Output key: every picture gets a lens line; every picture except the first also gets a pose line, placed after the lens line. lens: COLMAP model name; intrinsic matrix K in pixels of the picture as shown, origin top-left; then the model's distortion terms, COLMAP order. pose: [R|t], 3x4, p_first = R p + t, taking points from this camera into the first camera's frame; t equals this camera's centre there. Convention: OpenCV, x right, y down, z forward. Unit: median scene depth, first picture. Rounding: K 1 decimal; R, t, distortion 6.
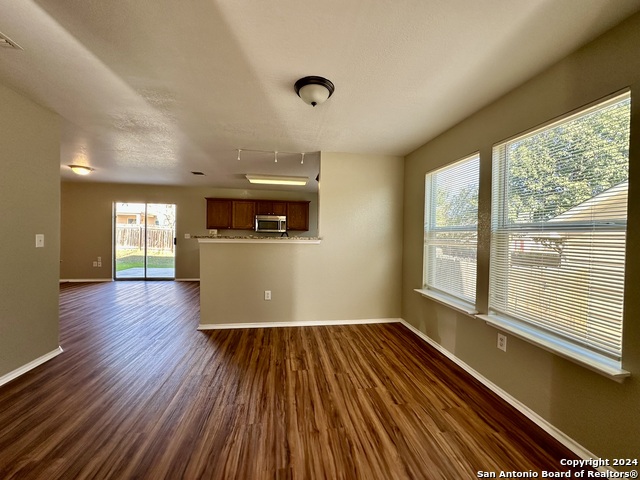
lens RADIAL K [[256.8, 0, 321.1], [0, 256.8, 238.7], [0, 0, 1]] dist [-0.000231, 0.000349]
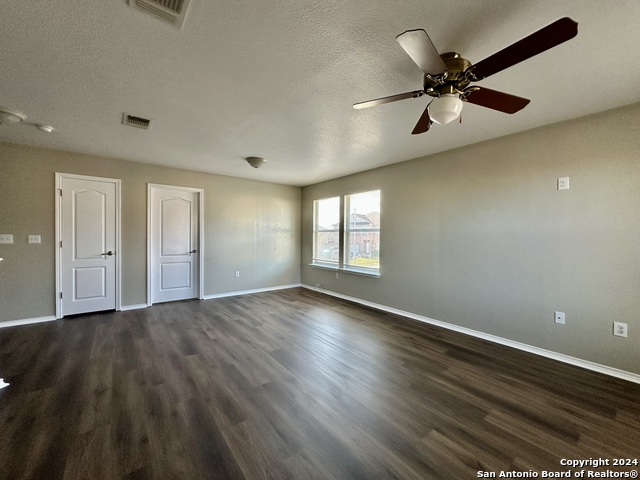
lens RADIAL K [[256.8, 0, 321.1], [0, 256.8, 238.7], [0, 0, 1]] dist [-0.000231, 0.000349]
pose [[0.872088, -0.023619, 0.488779, -0.488660], [0.022194, 0.999716, 0.008710, 0.007025], [-0.488846, 0.003252, 0.872364, -0.680924]]
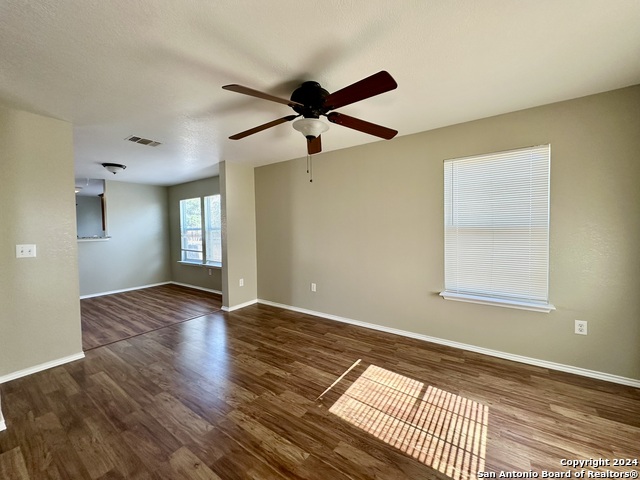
lens RADIAL K [[256.8, 0, 321.1], [0, 256.8, 238.7], [0, 0, 1]] dist [-0.000231, 0.000349]
pose [[0.692450, -0.057059, 0.719206, -0.276234], [0.044020, 0.998352, 0.036822, 0.009096], [-0.720122, 0.006162, 0.693820, -1.171036]]
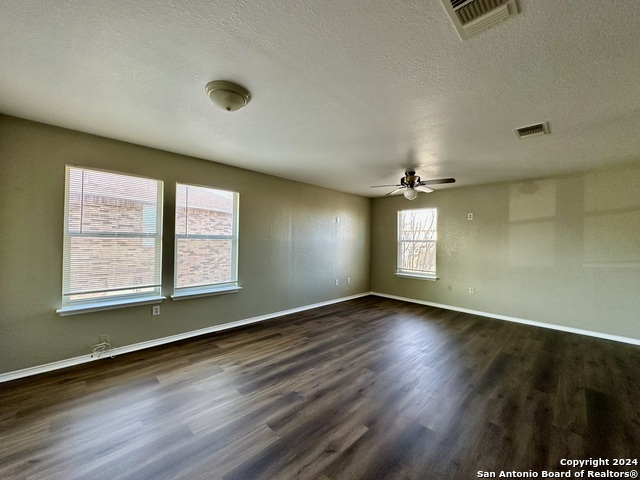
lens RADIAL K [[256.8, 0, 321.1], [0, 256.8, 238.7], [0, 0, 1]] dist [-0.000231, 0.000349]
pose [[-0.586261, -0.028576, 0.809618, -0.793964], [-0.016337, 0.999591, 0.023451, -0.056641], [-0.809957, 0.000522, -0.586489, 0.889538]]
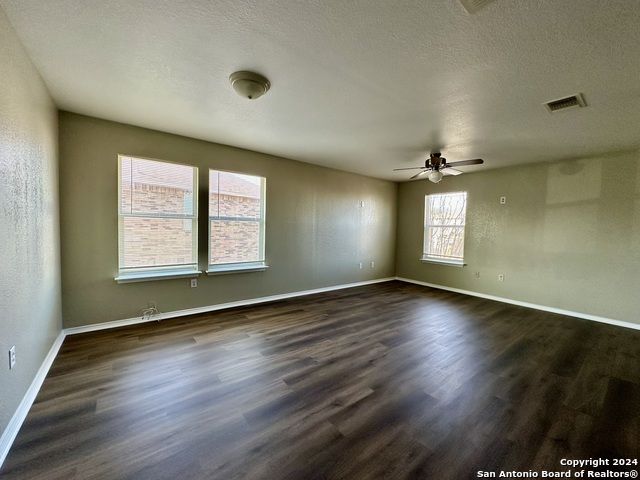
lens RADIAL K [[256.8, 0, 321.1], [0, 256.8, 238.7], [0, 0, 1]] dist [-0.000231, 0.000349]
pose [[-0.483472, -0.074996, 0.872141, -0.863977], [-0.021369, 0.997037, 0.073890, -0.033183], [-0.875099, 0.017087, -0.483642, 0.875456]]
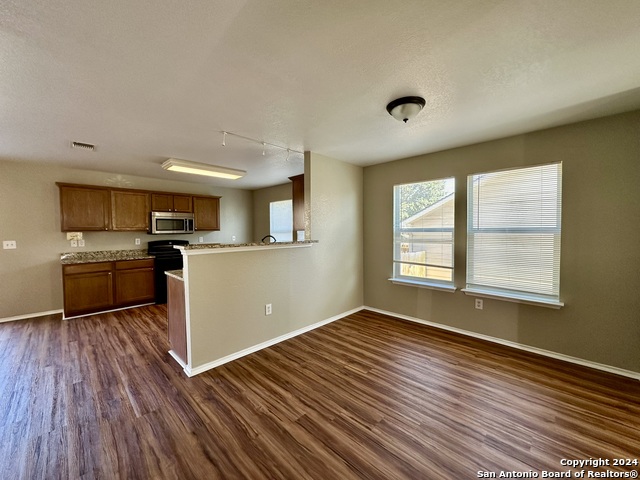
lens RADIAL K [[255.0, 0, 320.1], [0, 255.0, 238.4], [0, 0, 1]] dist [0.000558, 0.000028]
pose [[0.798832, -0.041394, 0.600129, -0.681484], [0.029768, 0.999128, 0.029291, -0.046645], [-0.600818, -0.005534, 0.799367, 0.244099]]
